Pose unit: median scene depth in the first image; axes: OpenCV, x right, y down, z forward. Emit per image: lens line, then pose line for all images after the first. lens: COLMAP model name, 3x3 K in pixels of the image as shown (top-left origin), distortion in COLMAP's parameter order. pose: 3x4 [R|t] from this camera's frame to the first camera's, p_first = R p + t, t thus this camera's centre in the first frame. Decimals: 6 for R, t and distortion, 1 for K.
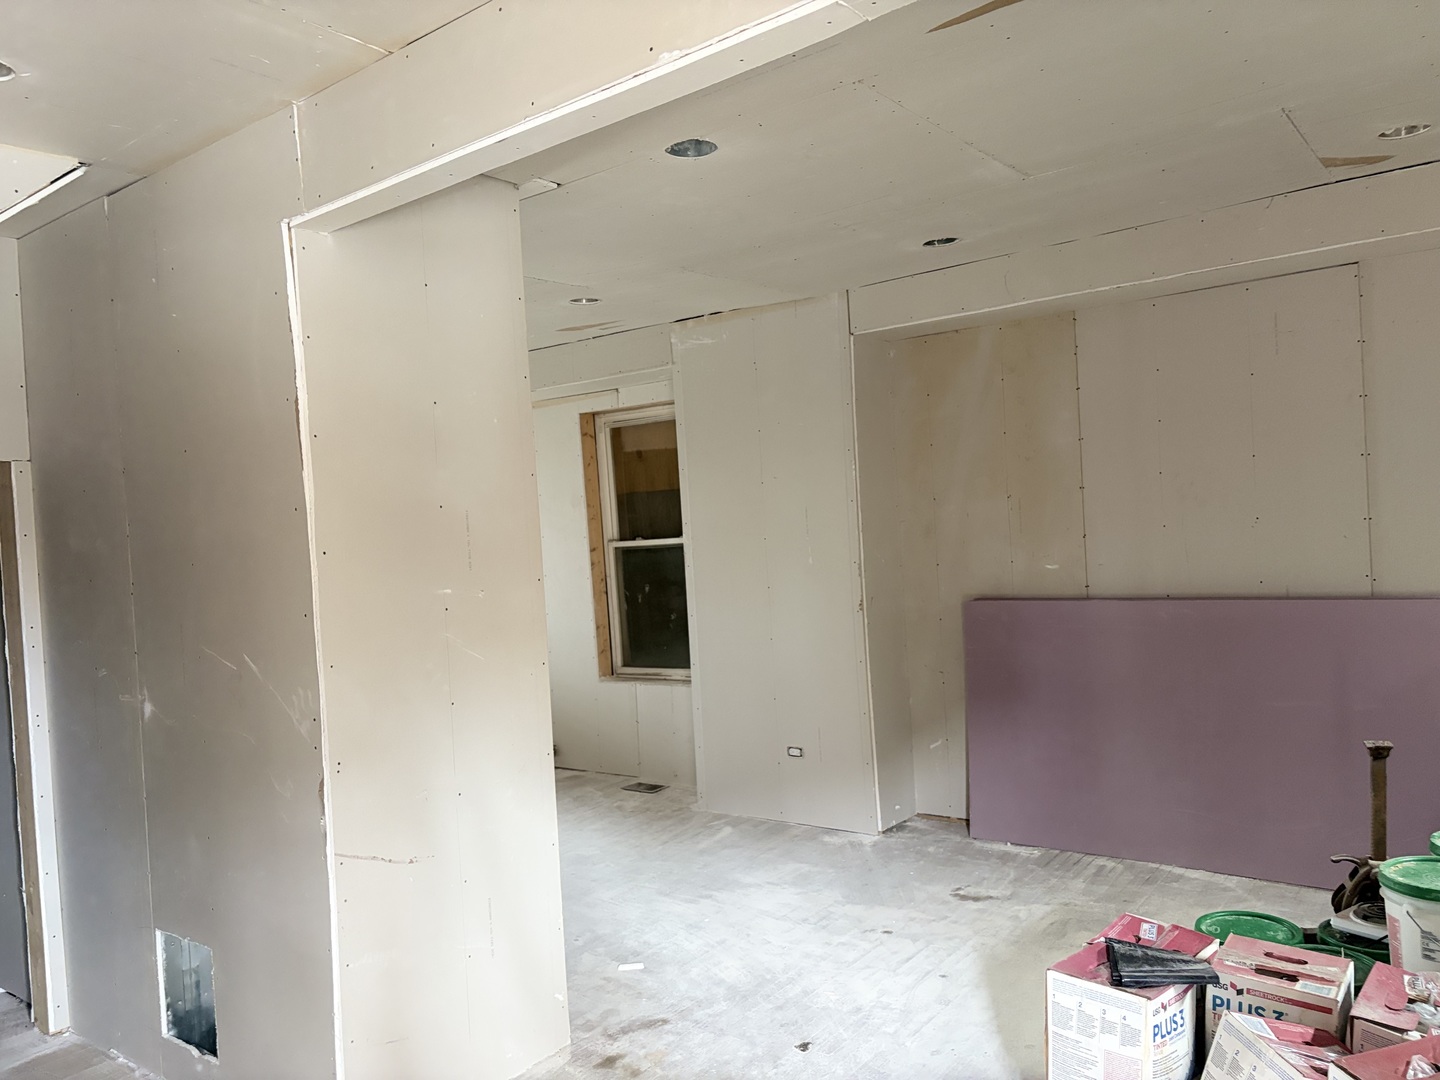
lens RADIAL K [[1094.1, 0, 720.0], [0, 1094.1, 540.0], [0, 0, 1]] dist [0.048467, -0.045852]
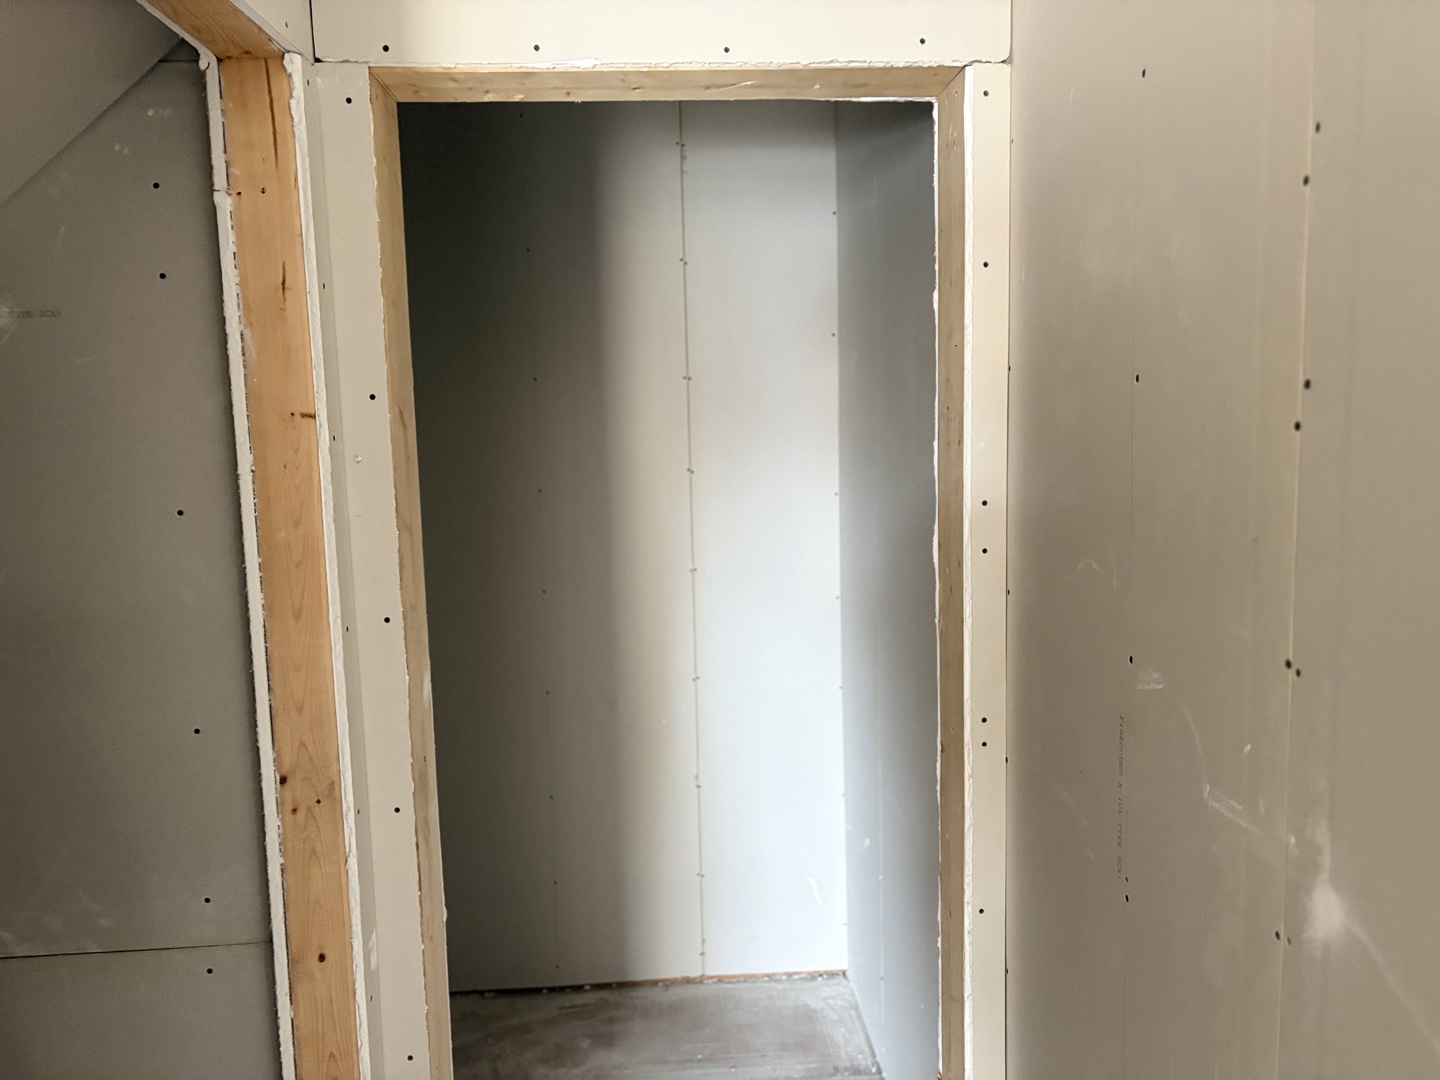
lens RADIAL K [[1133.3, 0, 720.2], [0, 1133.3, 564.3], [0, 0, 1]] dist [0.043730, -0.083335]
pose [[0.666116, 0.133653, -0.733776, -0.381291], [-0.021548, 0.986851, 0.160189, 0.037547], [0.745537, -0.090893, 0.660237, 0.655380]]
